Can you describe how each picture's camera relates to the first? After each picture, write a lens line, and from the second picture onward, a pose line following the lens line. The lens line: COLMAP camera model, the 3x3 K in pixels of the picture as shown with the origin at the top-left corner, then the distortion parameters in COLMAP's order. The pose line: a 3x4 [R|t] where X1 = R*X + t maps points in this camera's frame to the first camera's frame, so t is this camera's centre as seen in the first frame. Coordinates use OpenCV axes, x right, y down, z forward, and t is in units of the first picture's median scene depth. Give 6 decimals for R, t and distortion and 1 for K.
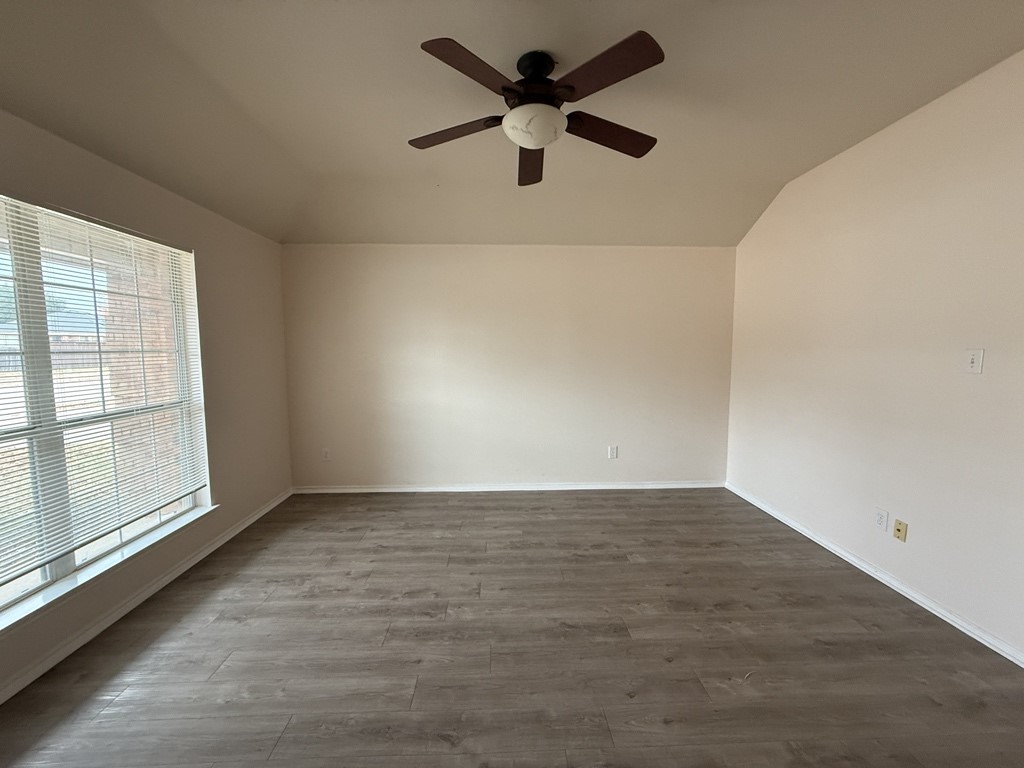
lens RADIAL K [[408.2, 0, 512.0], [0, 408.2, 384.0], [0, 0, 1]] dist [0.000566, 0.000189]
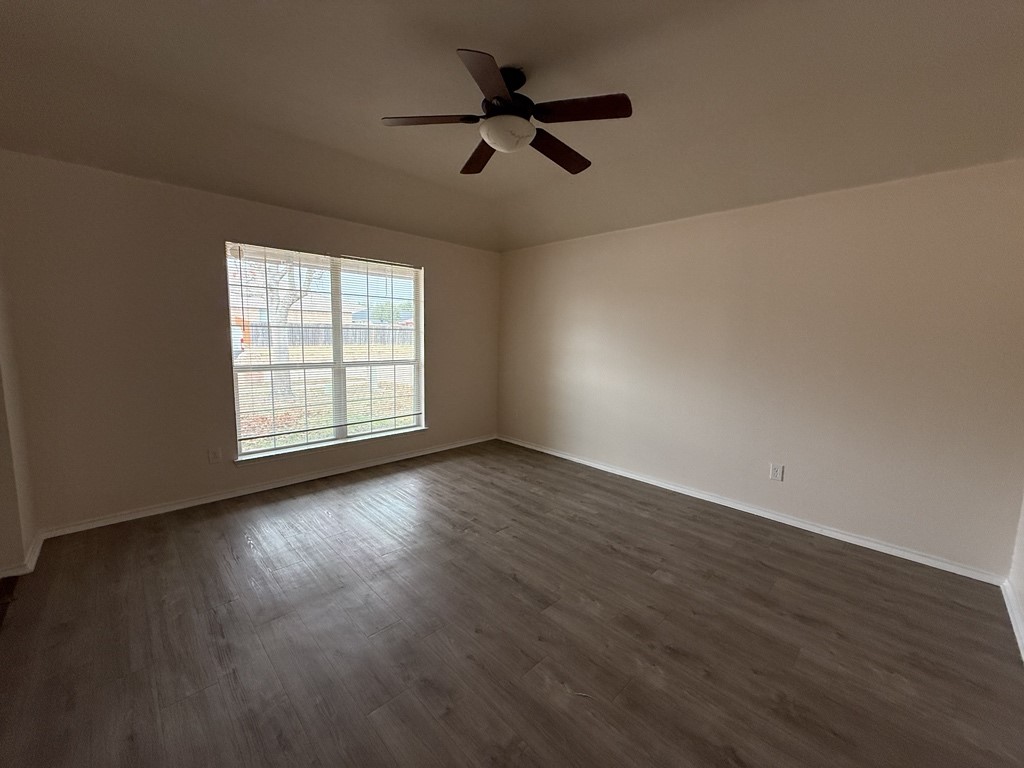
lens RADIAL K [[408.2, 0, 512.0], [0, 408.2, 384.0], [0, 0, 1]] dist [0.000566, 0.000189]
pose [[0.673310, 0.106824, -0.731603, 0.655370], [-0.088674, 0.994032, 0.063534, -0.001961], [0.734024, 0.022096, 0.678764, 0.165847]]
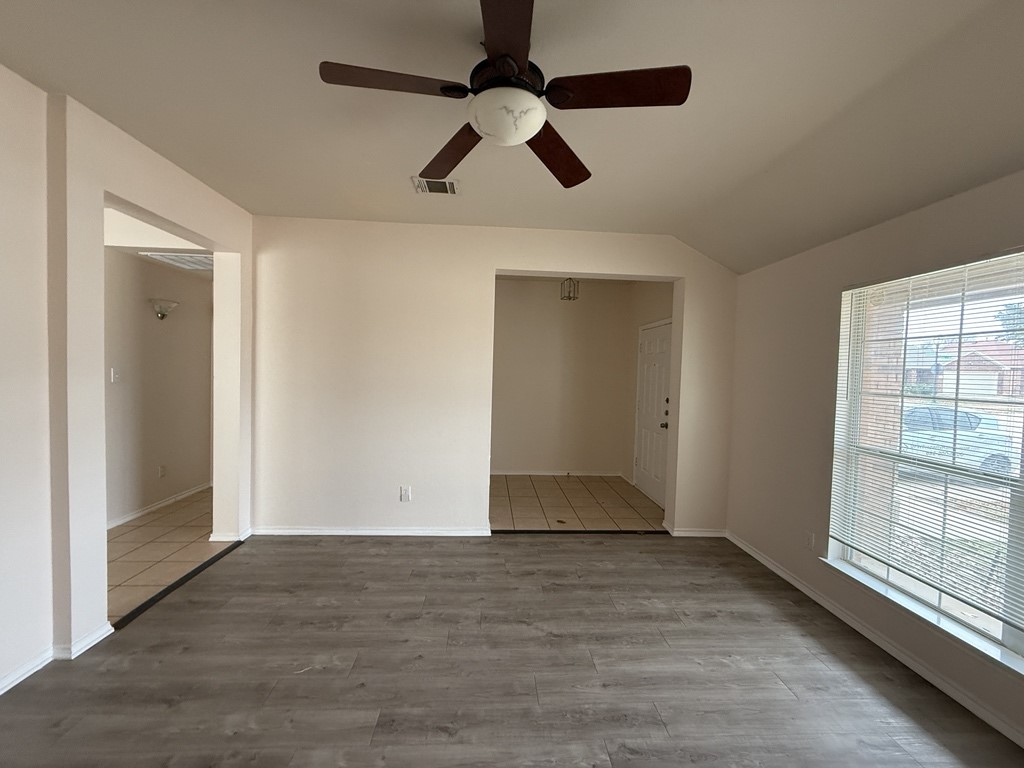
lens RADIAL K [[408.2, 0, 512.0], [0, 408.2, 384.0], [0, 0, 1]] dist [0.000566, 0.000189]
pose [[-0.999449, -0.027189, -0.019057, 0.032551], [-0.029372, 0.991648, 0.125588, -0.136975], [0.015483, 0.126079, -0.991899, 1.257125]]
